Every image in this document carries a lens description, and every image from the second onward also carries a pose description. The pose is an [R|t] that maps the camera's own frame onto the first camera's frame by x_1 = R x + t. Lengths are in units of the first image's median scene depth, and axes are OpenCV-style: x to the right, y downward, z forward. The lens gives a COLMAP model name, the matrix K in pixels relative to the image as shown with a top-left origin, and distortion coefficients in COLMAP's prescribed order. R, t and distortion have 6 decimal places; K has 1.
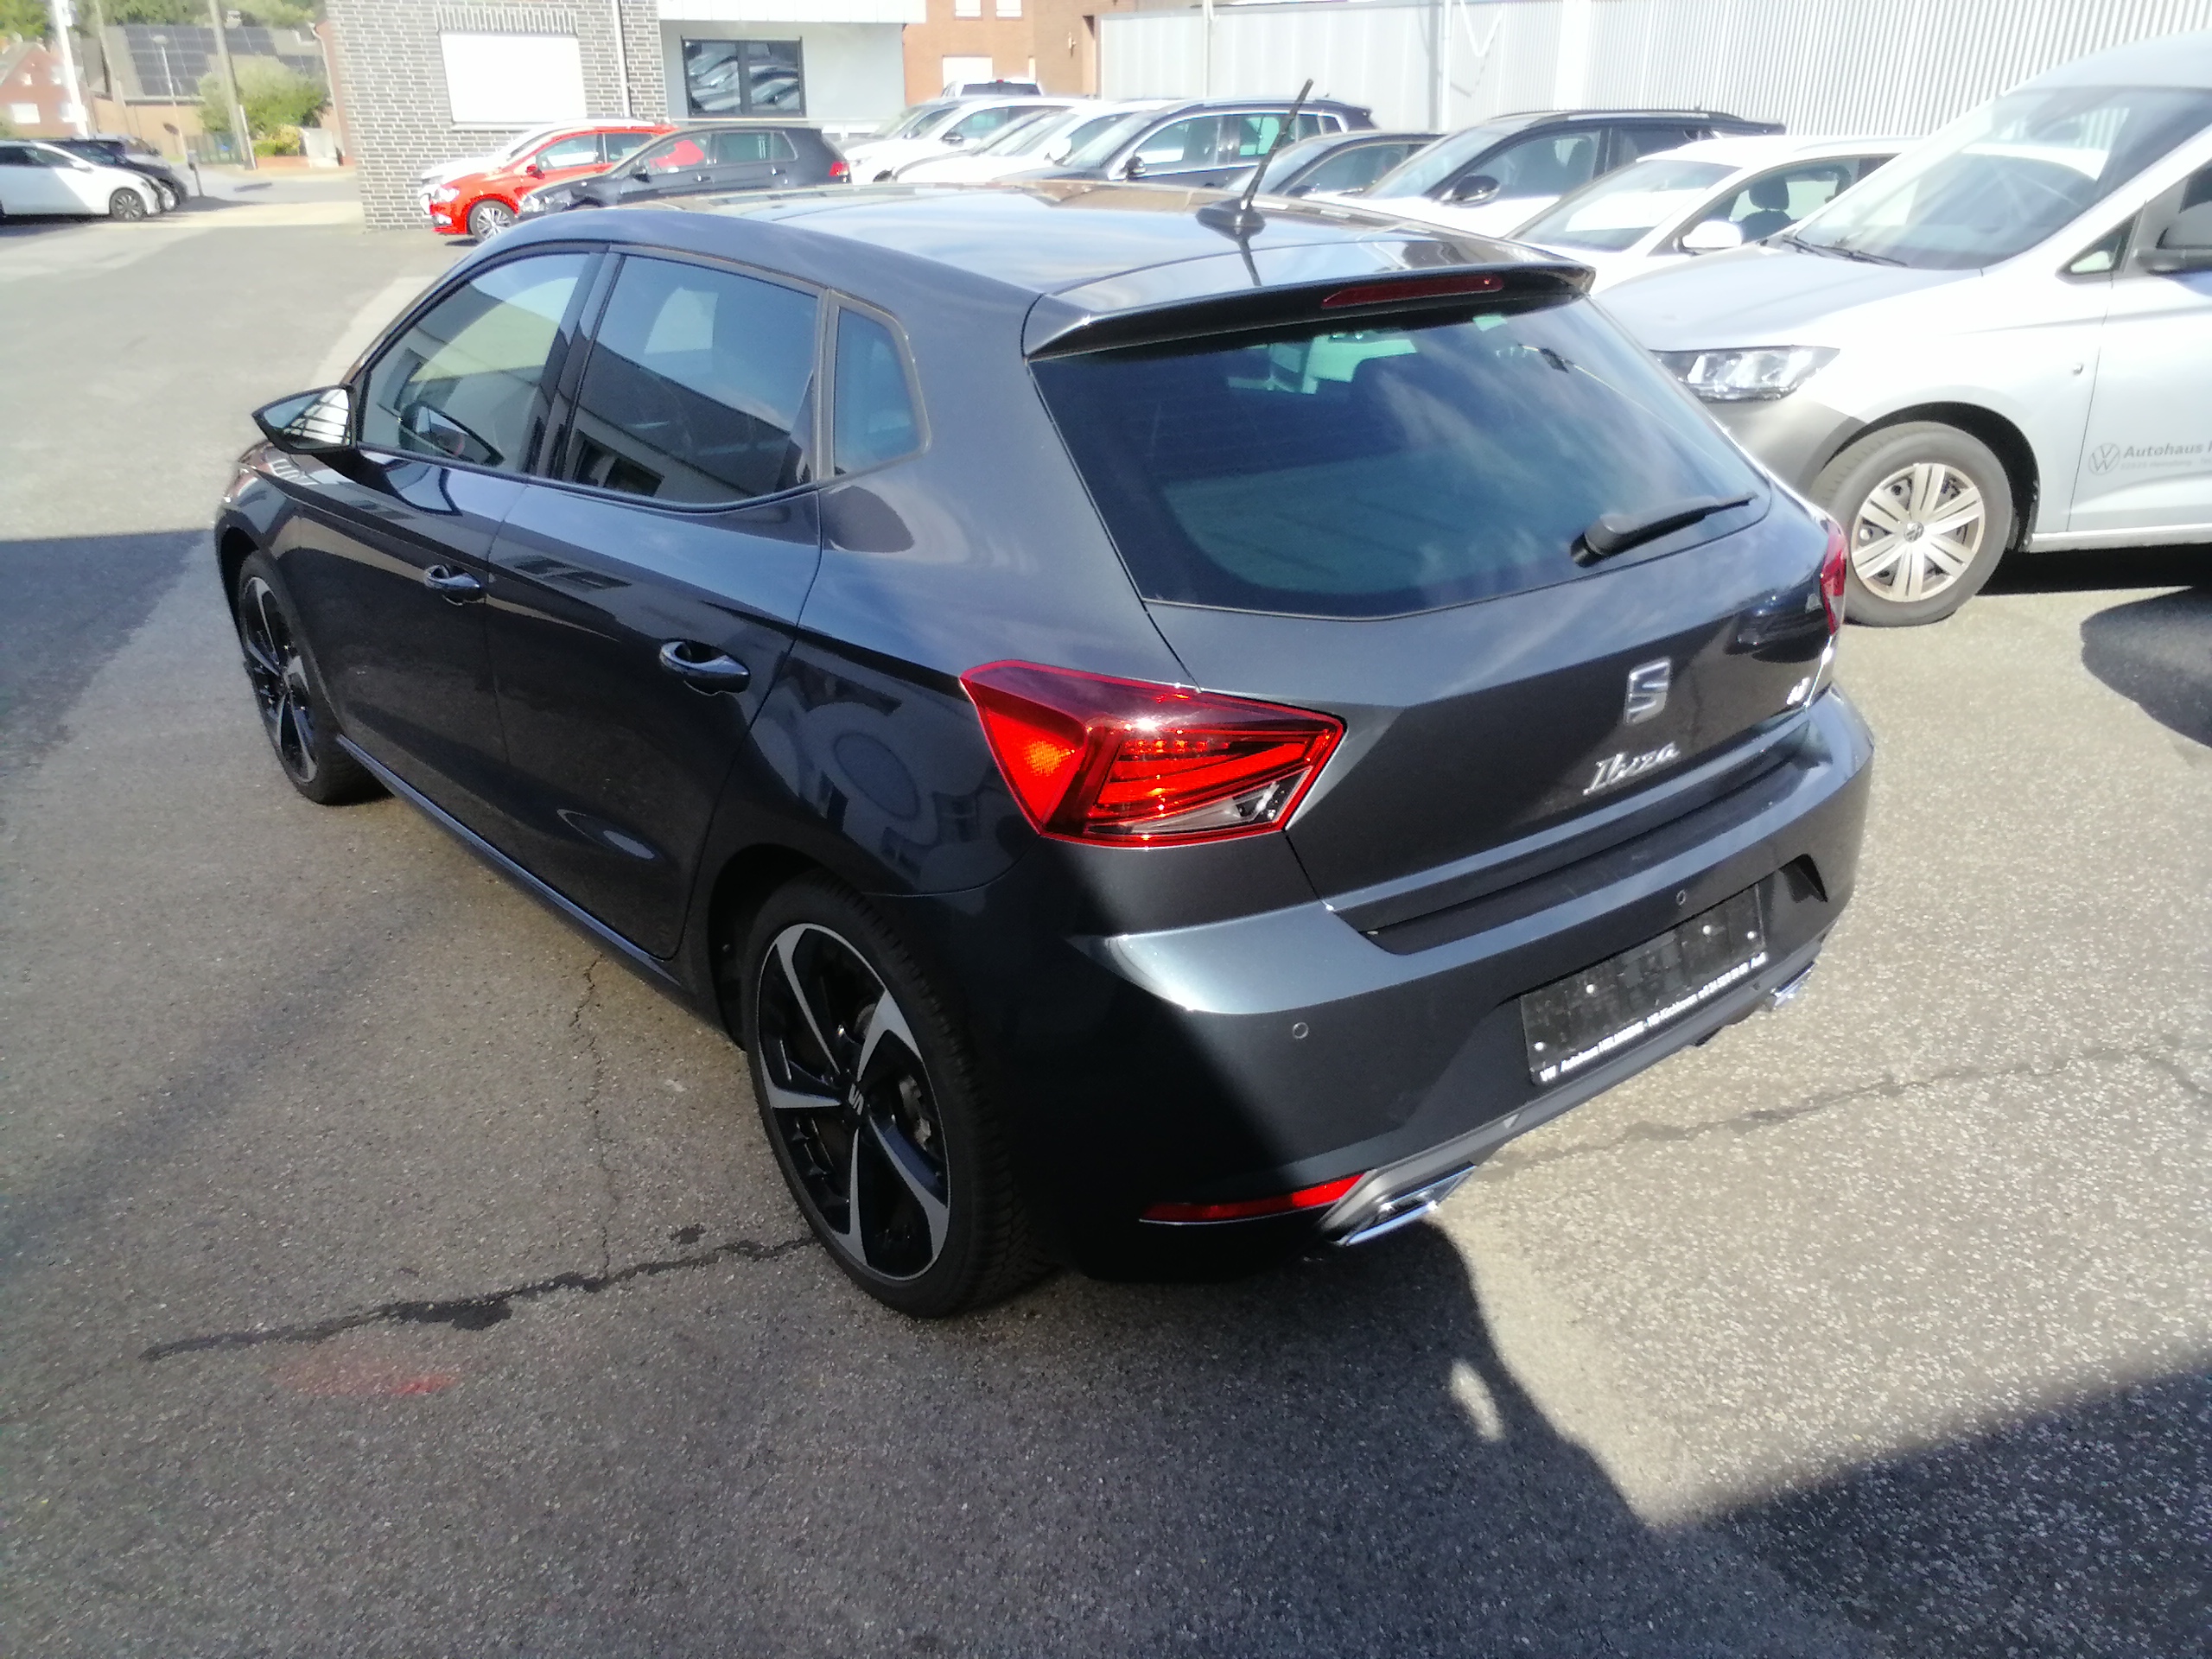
lens RADIAL K [[1847.6, 0, 1158.4], [0, 1847.6, 785.1], [0, 0, 1]] dist [-0.014529, 0.114252]
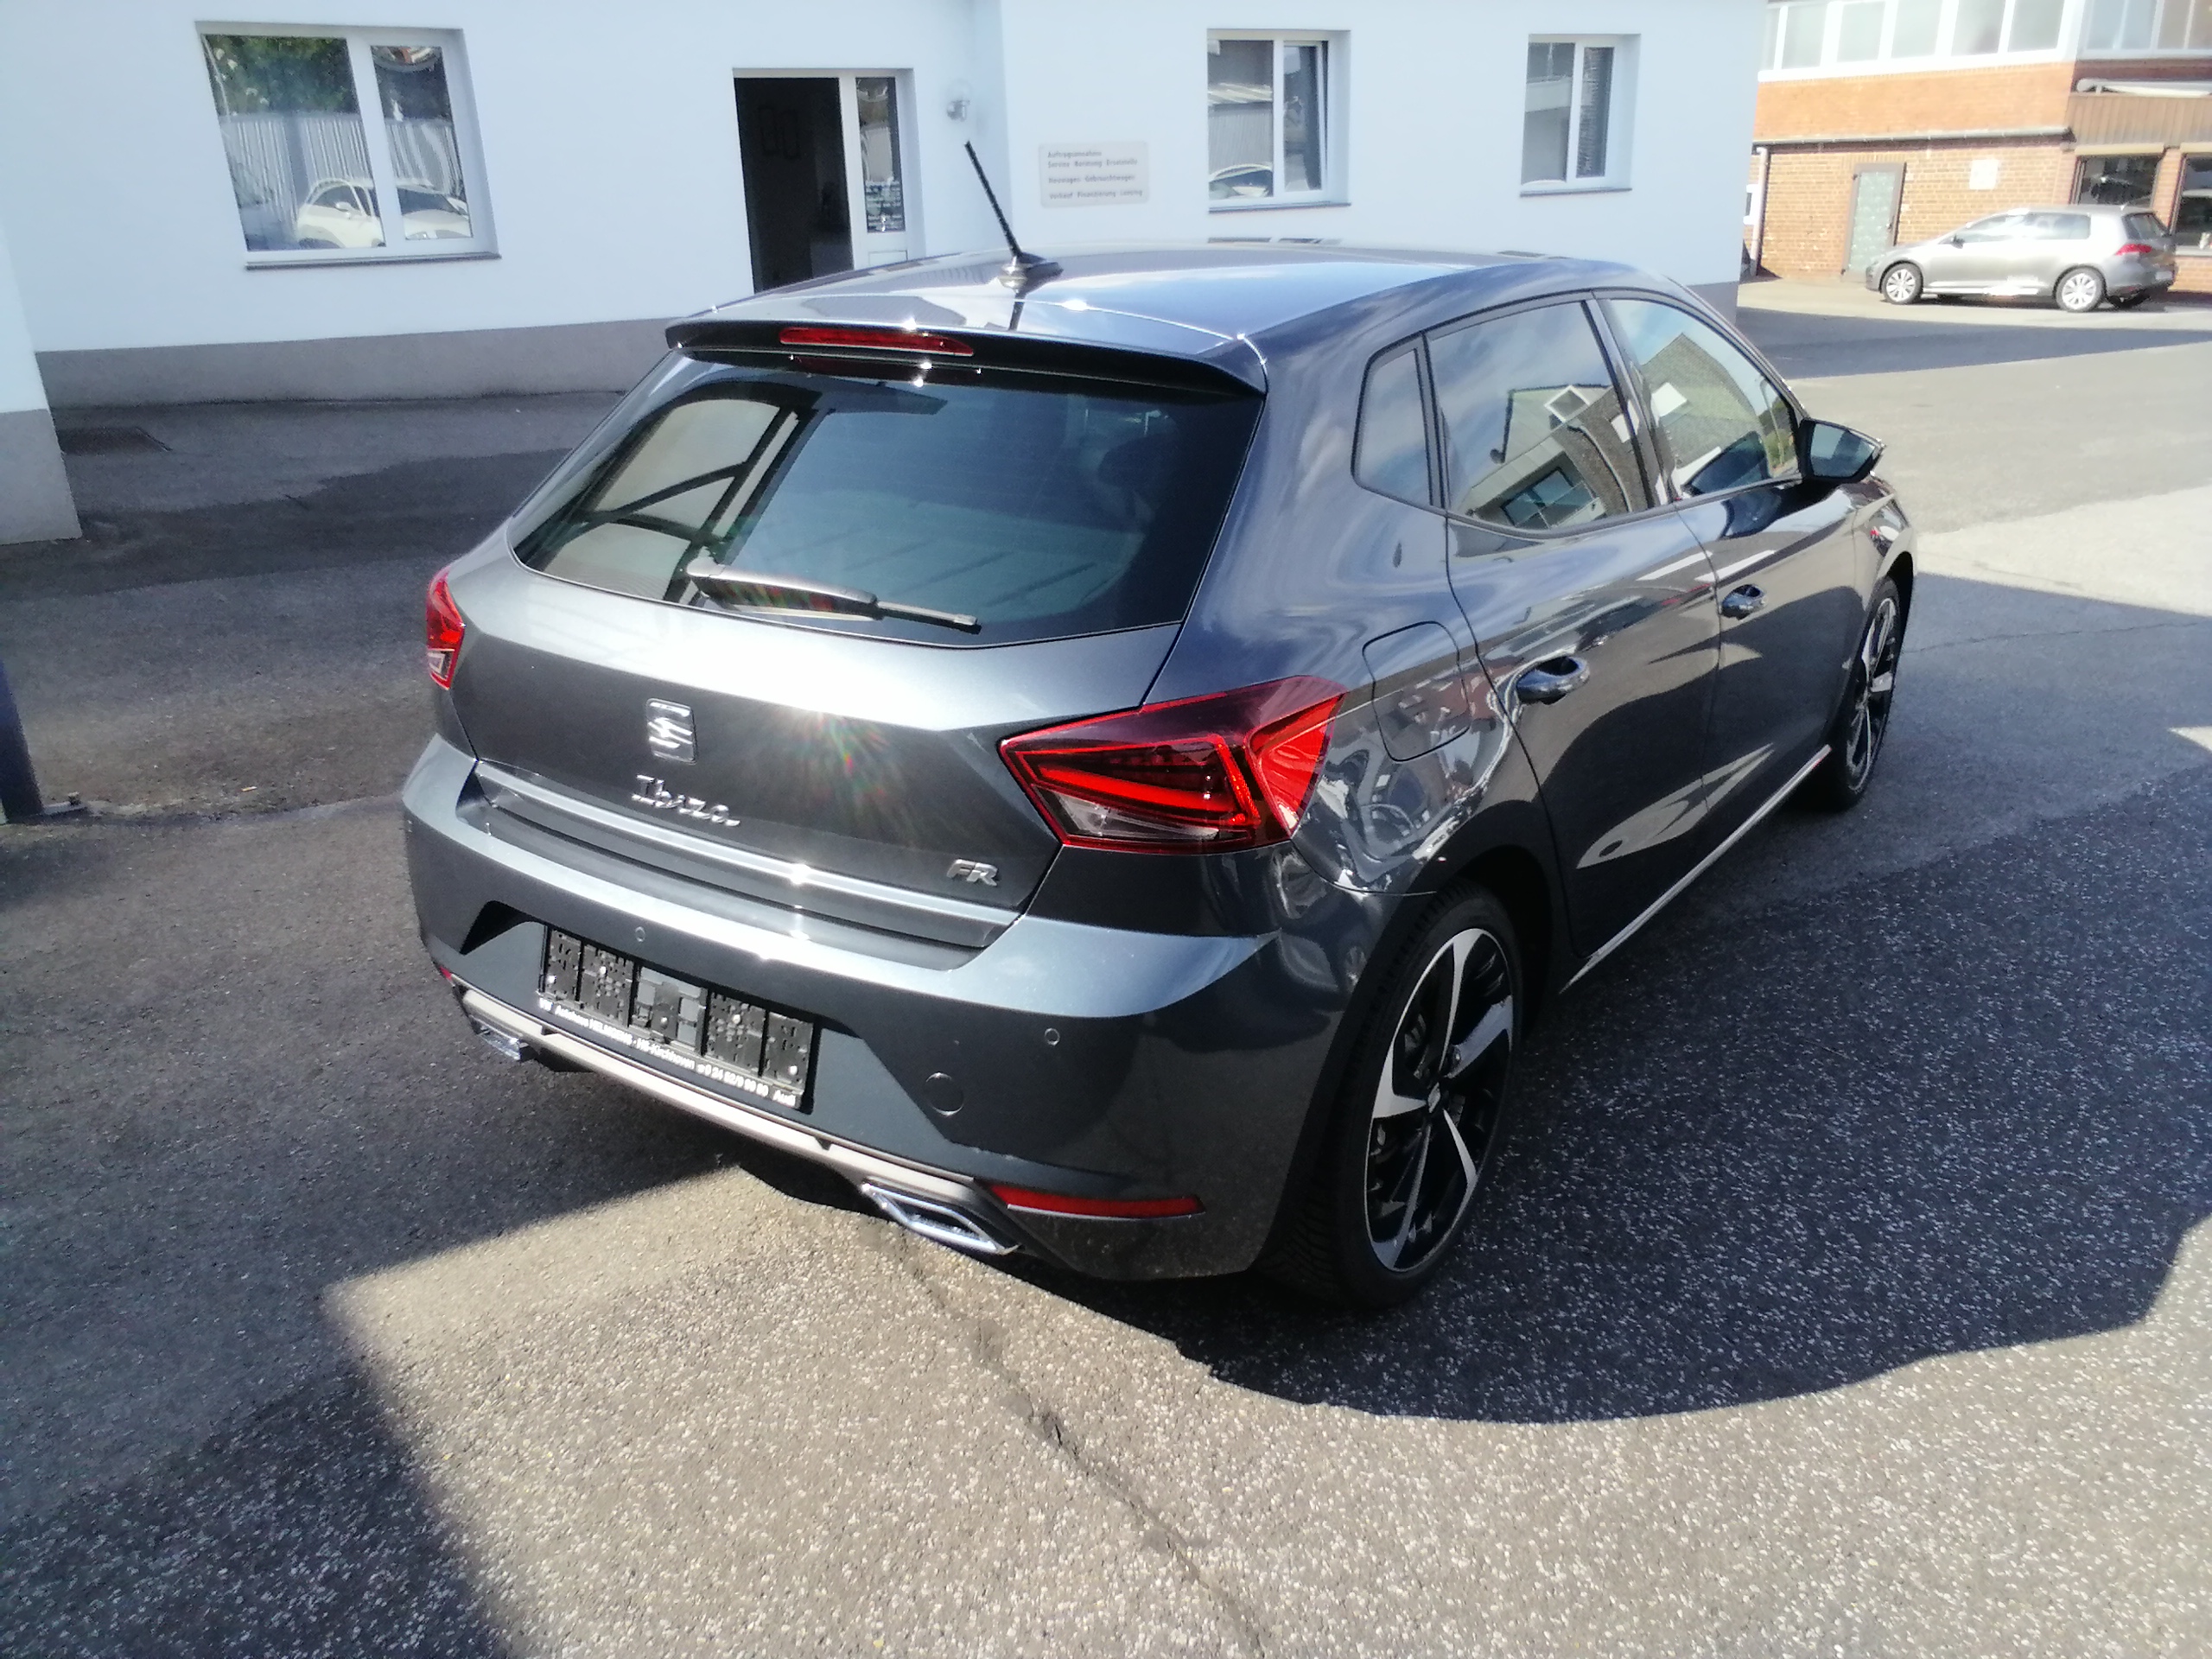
lens RADIAL K [[1847.6, 0, 1111.9], [0, 1847.6, 789.1], [0, 0, 1]] dist [-0.014529, 0.114252]
pose [[0.229373, 0.321503, -0.918708, 0.165624], [-0.347356, 0.908760, 0.231297, -0.044600], [0.909248, 0.266065, 0.320121, 0.117629]]
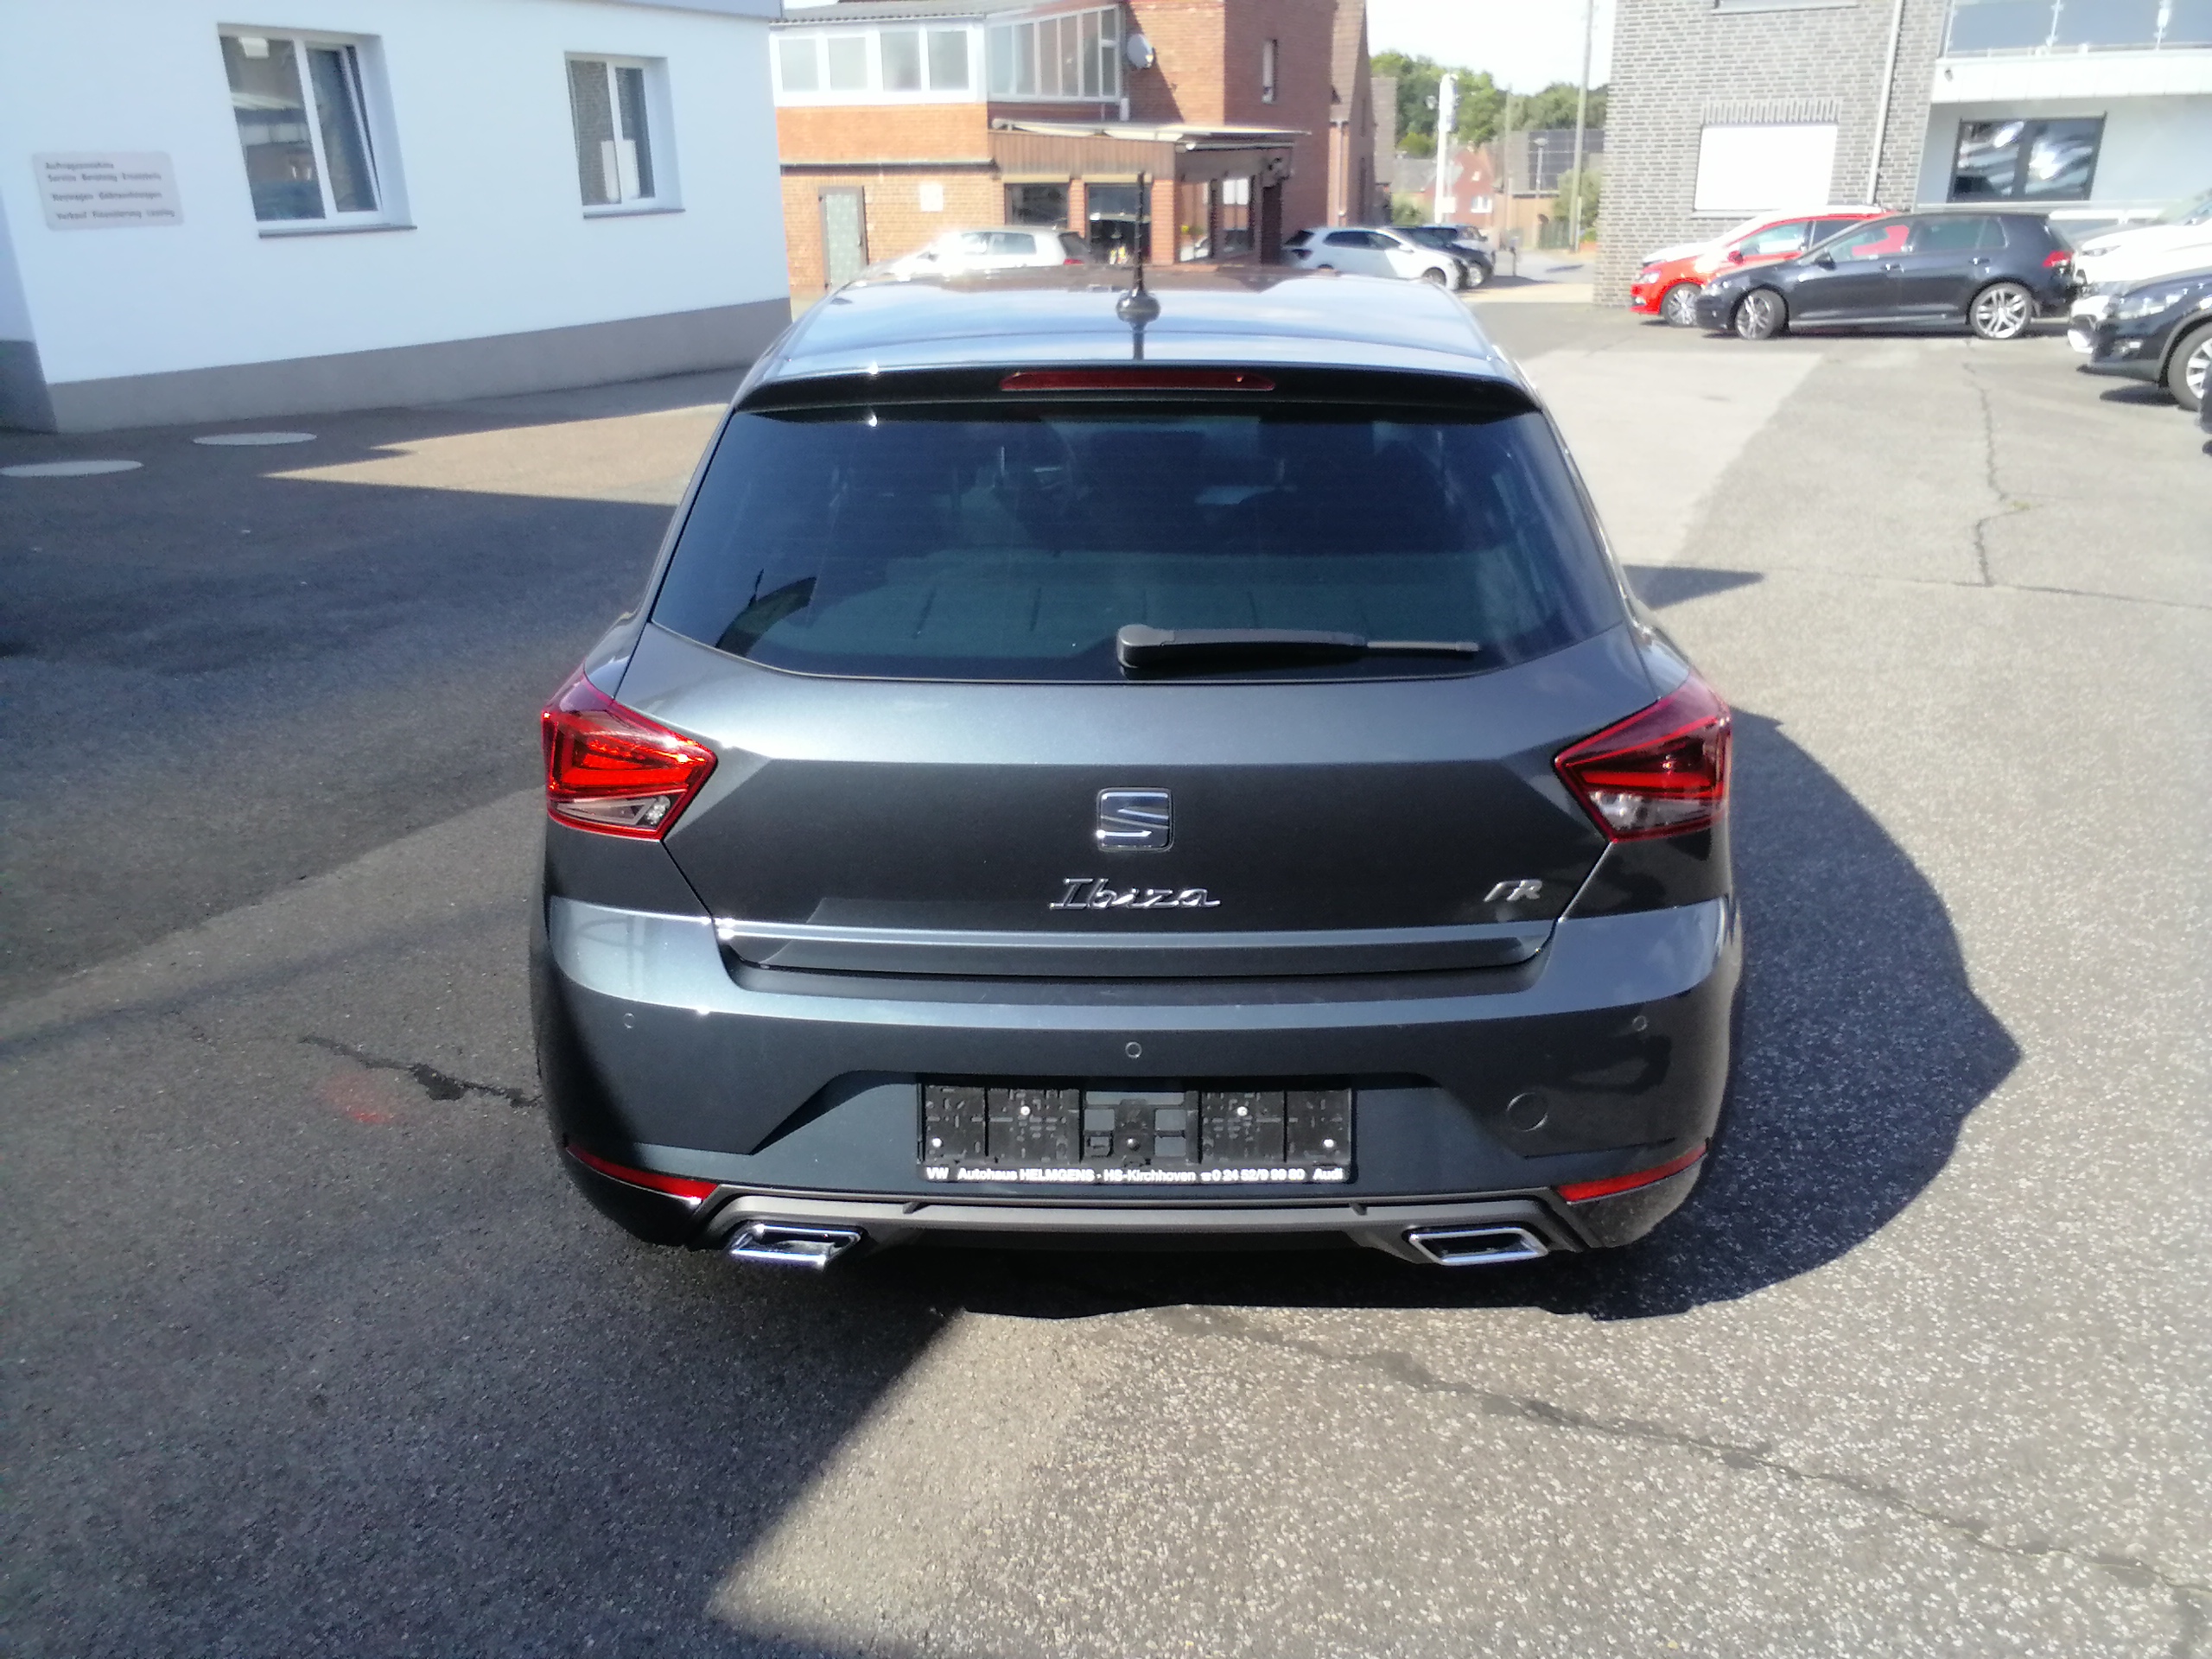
lens RADIAL K [[1847.6, 0, 1133.2], [0, 1847.6, 788.7], [0, 0, 1]] dist [-0.014529, 0.114252]
pose [[0.748108, 0.215701, -0.627541, 0.109642], [-0.241279, 0.969385, 0.045566, -0.014010], [0.618158, 0.117324, 0.777249, 0.036318]]
